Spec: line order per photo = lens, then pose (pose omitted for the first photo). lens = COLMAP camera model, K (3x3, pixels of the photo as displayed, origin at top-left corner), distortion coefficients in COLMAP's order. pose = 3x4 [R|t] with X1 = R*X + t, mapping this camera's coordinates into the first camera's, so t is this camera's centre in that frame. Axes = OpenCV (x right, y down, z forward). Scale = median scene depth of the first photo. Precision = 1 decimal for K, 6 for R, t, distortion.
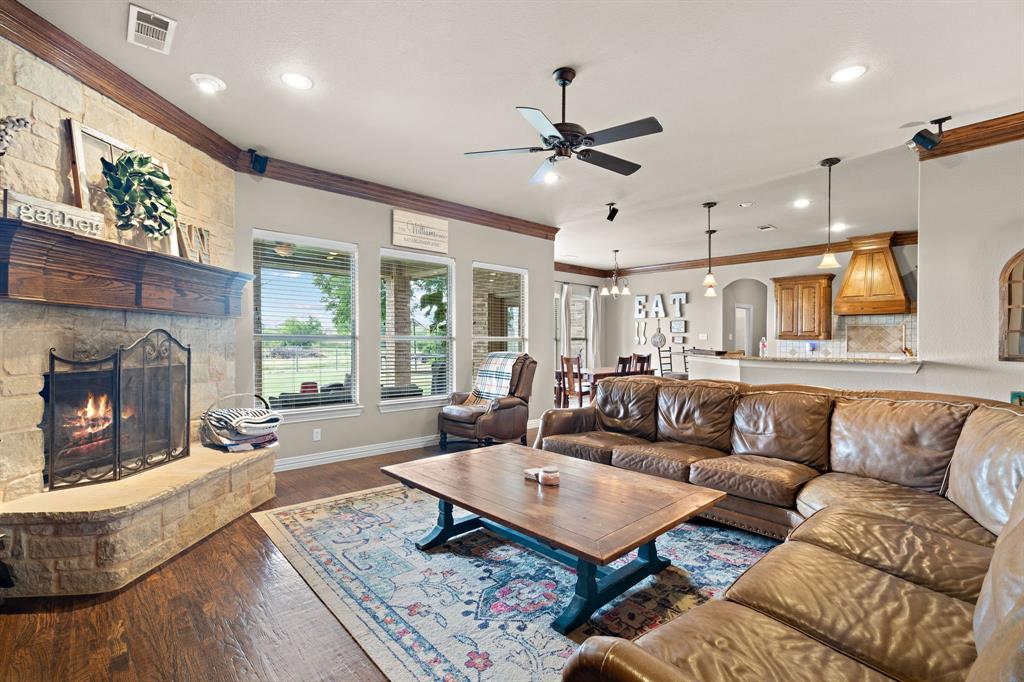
lens RADIAL K [[463.6, 0, 509.0], [0, 463.6, 343.0], [0, 0, 1]] dist [-0.005478, -0.000257]
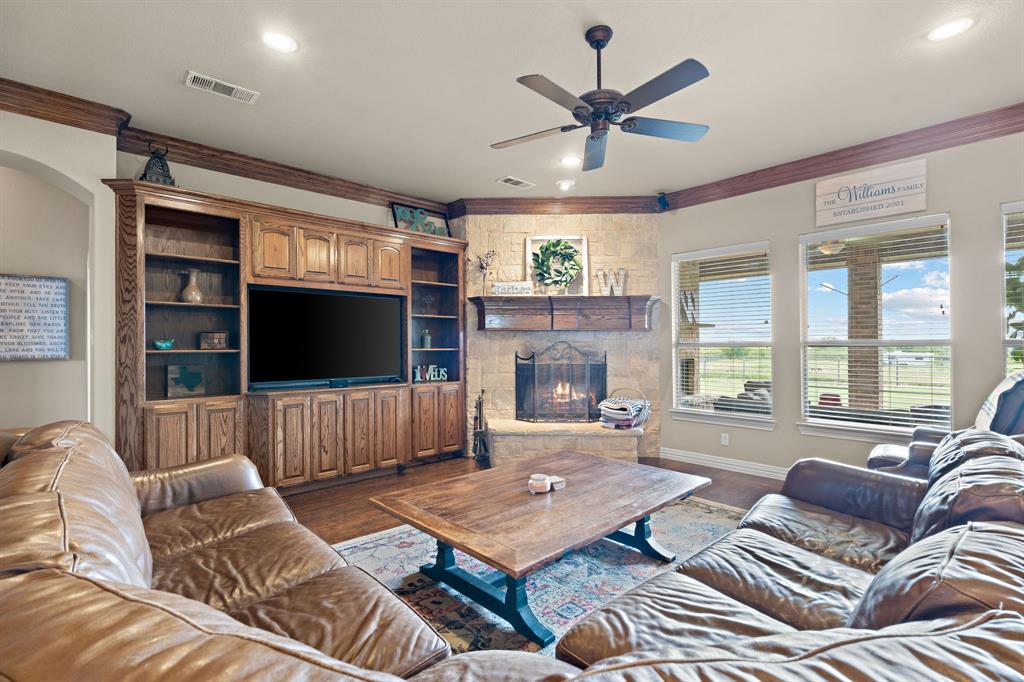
lens RADIAL K [[463.6, 0, 509.4], [0, 463.6, 345.1], [0, 0, 1]] dist [-0.005478, -0.000257]
pose [[0.015894, -0.007033, -0.999849, 0.694418], [-0.001313, 0.999974, -0.007055, -0.001743], [0.999873, 0.001425, 0.015884, 0.591338]]
